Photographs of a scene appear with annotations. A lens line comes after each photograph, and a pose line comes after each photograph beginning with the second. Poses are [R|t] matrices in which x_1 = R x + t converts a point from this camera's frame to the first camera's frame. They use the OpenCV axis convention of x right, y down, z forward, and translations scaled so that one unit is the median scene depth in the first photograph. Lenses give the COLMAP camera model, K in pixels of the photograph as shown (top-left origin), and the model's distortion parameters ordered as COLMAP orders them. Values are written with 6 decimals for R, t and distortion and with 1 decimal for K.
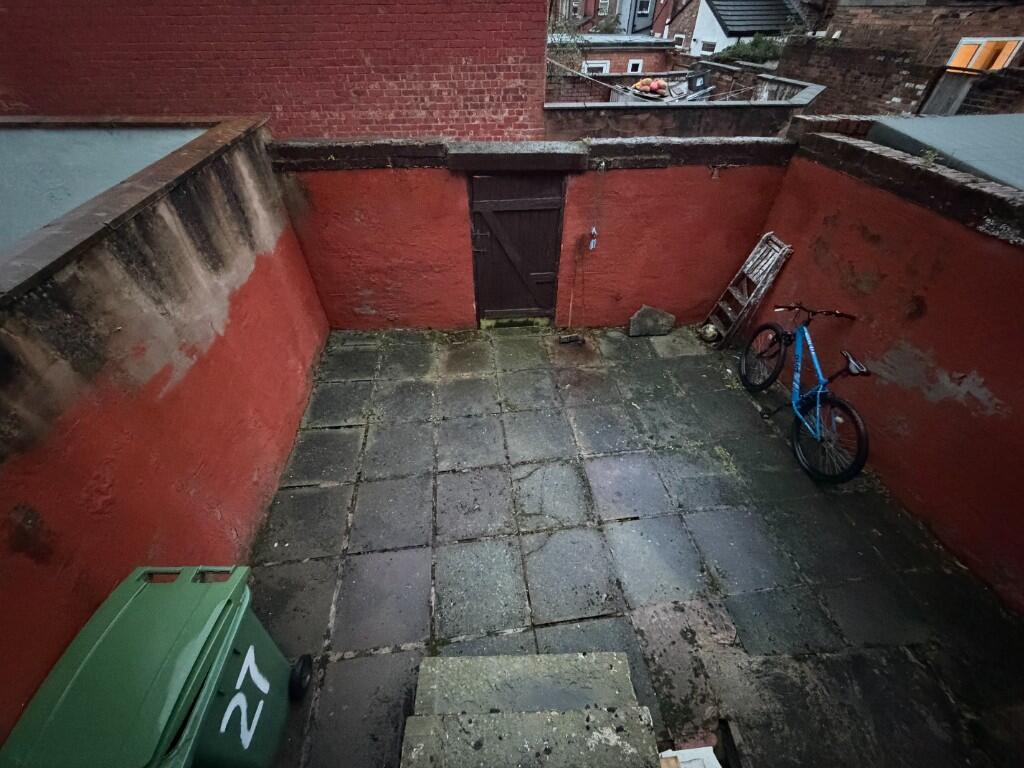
lens RADIAL K [[408.4, 0, 507.9], [0, 408.4, 382.5], [0, 0, 1]] dist [-0.001244, 0.000361]
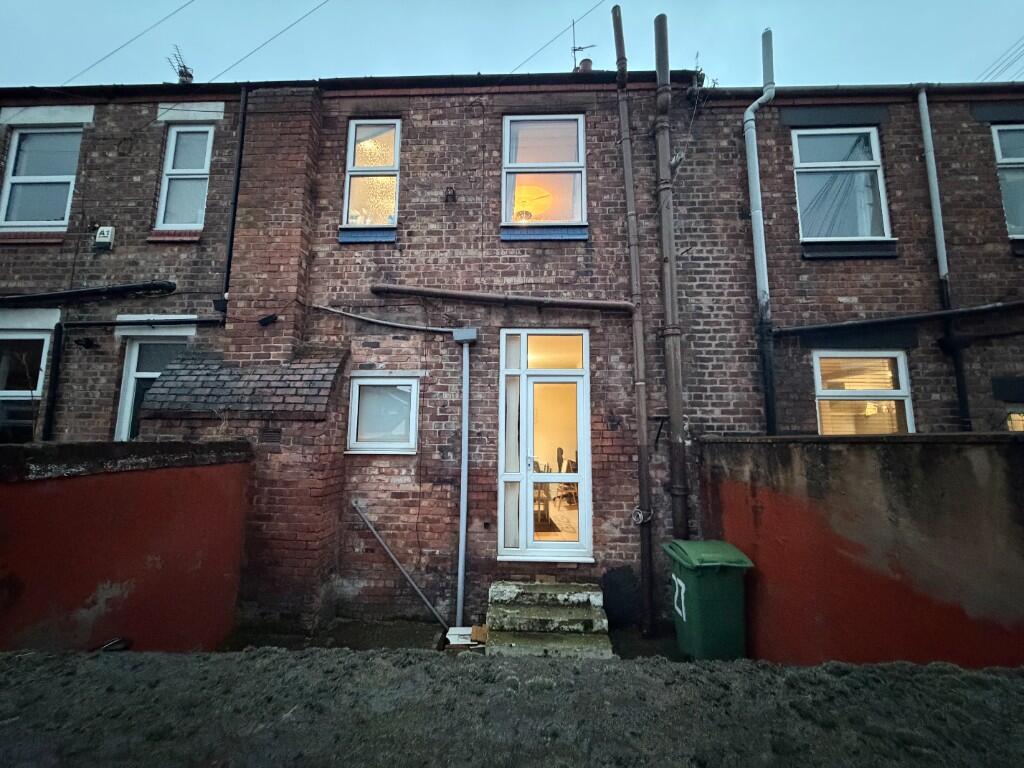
lens RADIAL K [[408.4, 0, 508.7], [0, 408.4, 383.0], [0, 0, 1]] dist [-0.001244, 0.000361]
pose [[-0.997393, 0.004291, 0.072027, 0.048219], [0.044720, 0.820140, 0.570412, -0.711822], [-0.056625, 0.572146, -0.818195, 1.099962]]
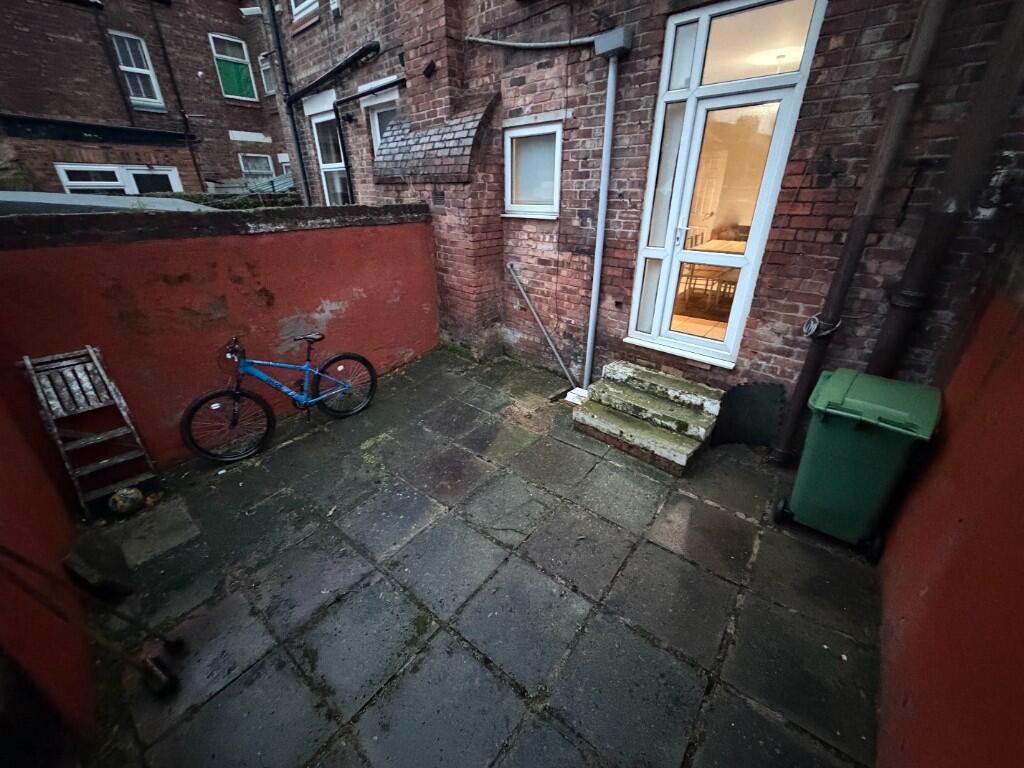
lens RADIAL K [[408.4, 0, 507.1], [0, 408.4, 384.1], [0, 0, 1]] dist [-0.001244, 0.000361]
pose [[-0.696620, -0.303588, 0.650042, -0.402427], [0.489619, 0.461093, 0.740045, -0.536132], [-0.524399, 0.833803, -0.172565, 0.871113]]
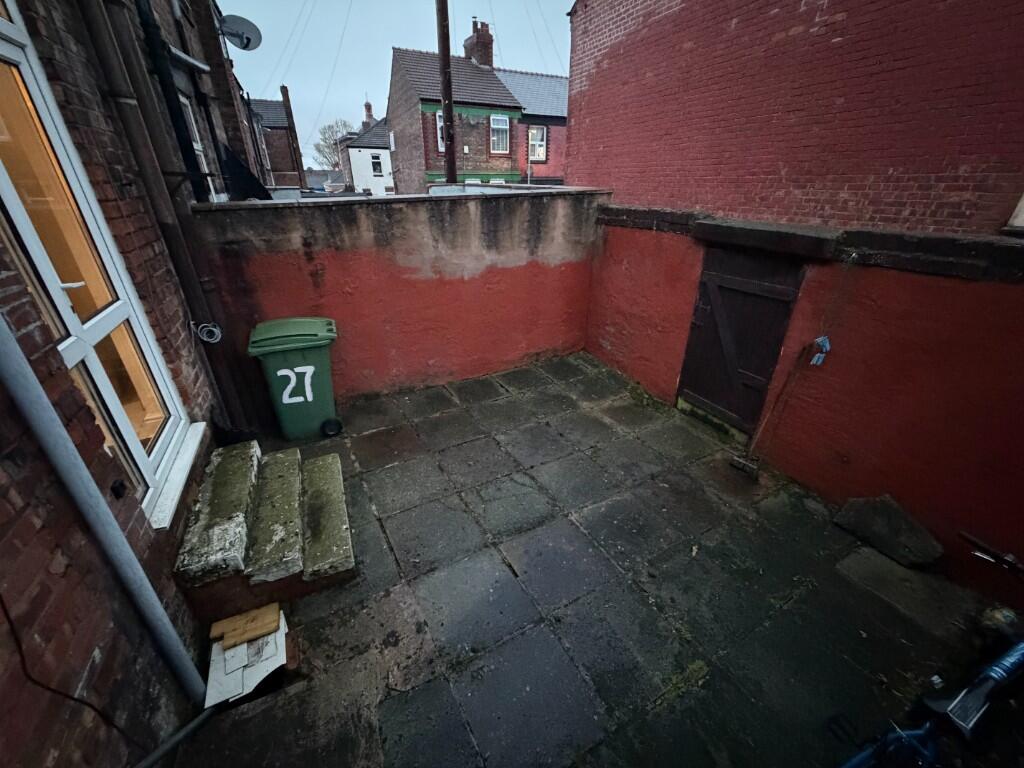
lens RADIAL K [[408.4, 0, 506.7], [0, 408.4, 381.8], [0, 0, 1]] dist [-0.001244, 0.000361]
pose [[0.388295, 0.411990, -0.824313, 0.741508], [-0.619132, 0.779175, 0.097786, -0.044397], [0.682571, 0.472389, 0.557626, 0.288885]]
